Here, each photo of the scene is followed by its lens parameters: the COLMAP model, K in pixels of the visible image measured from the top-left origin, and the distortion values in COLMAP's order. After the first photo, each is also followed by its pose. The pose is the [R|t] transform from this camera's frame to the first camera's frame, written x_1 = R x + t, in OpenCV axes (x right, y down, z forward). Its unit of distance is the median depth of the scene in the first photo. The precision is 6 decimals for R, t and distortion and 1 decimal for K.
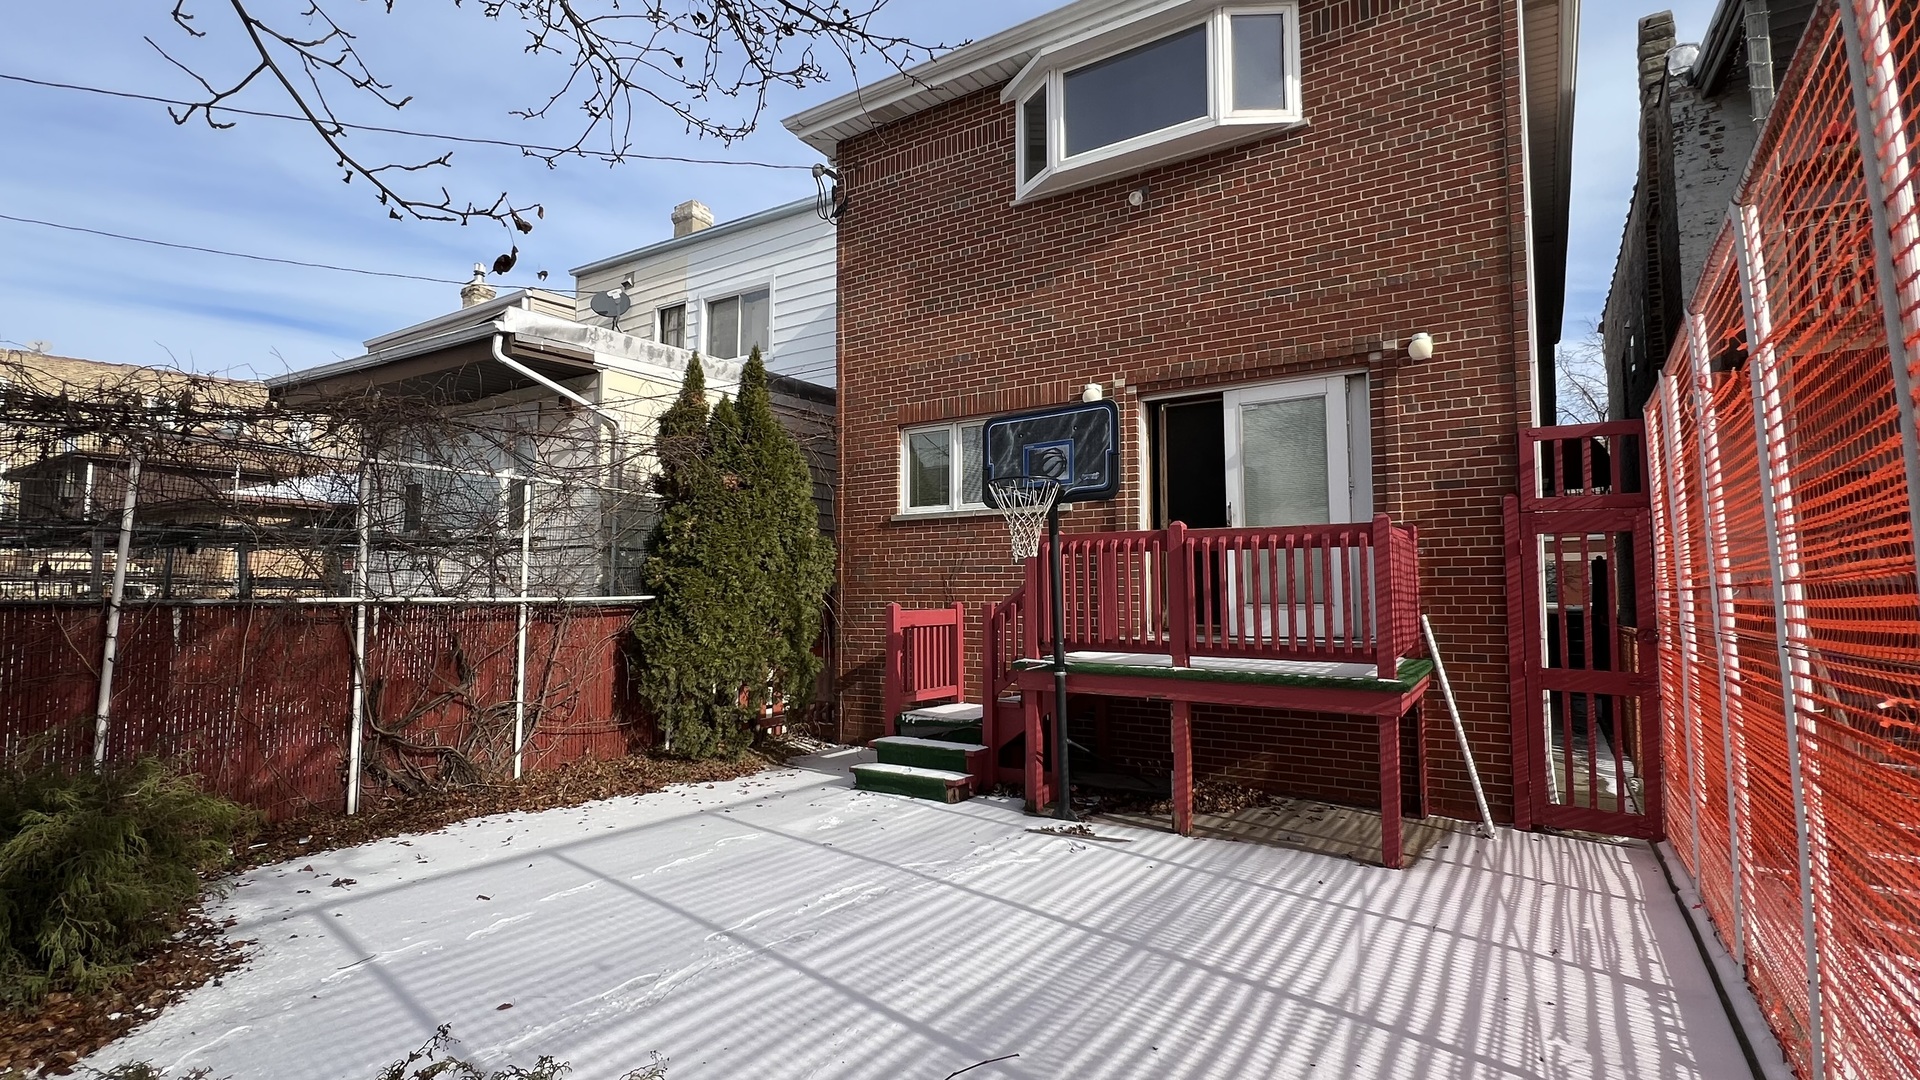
lens RADIAL K [[887.6, 0, 962.3], [0, 887.6, 538.9], [0, 0, 1]] dist [-0.003297, -0.000565]
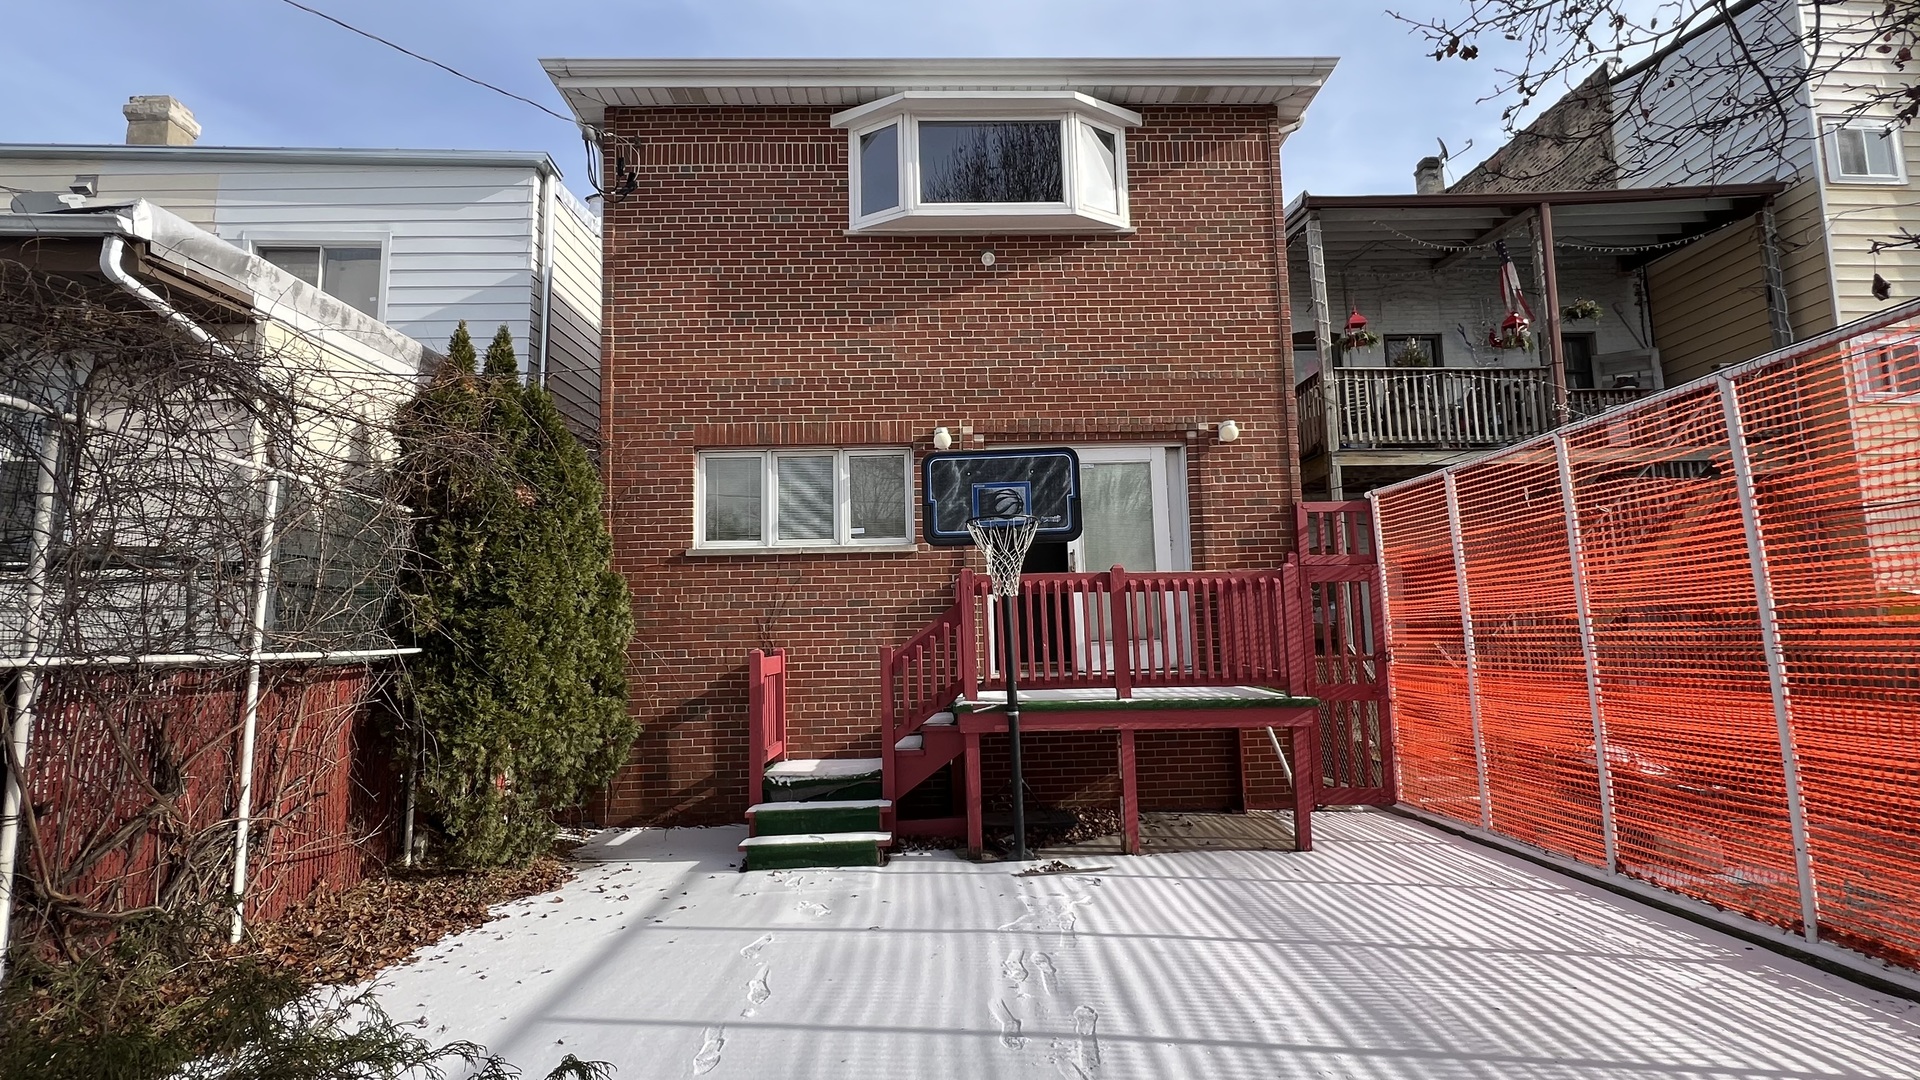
lens RADIAL K [[887.6, 0, 964.0], [0, 887.6, 540.8], [0, 0, 1]] dist [-0.003297, -0.000565]
pose [[0.819114, 0.045321, 0.571837, -0.450889], [-0.014956, 0.998222, -0.057691, 0.013885], [-0.573435, 0.038703, 0.818336, 0.177523]]
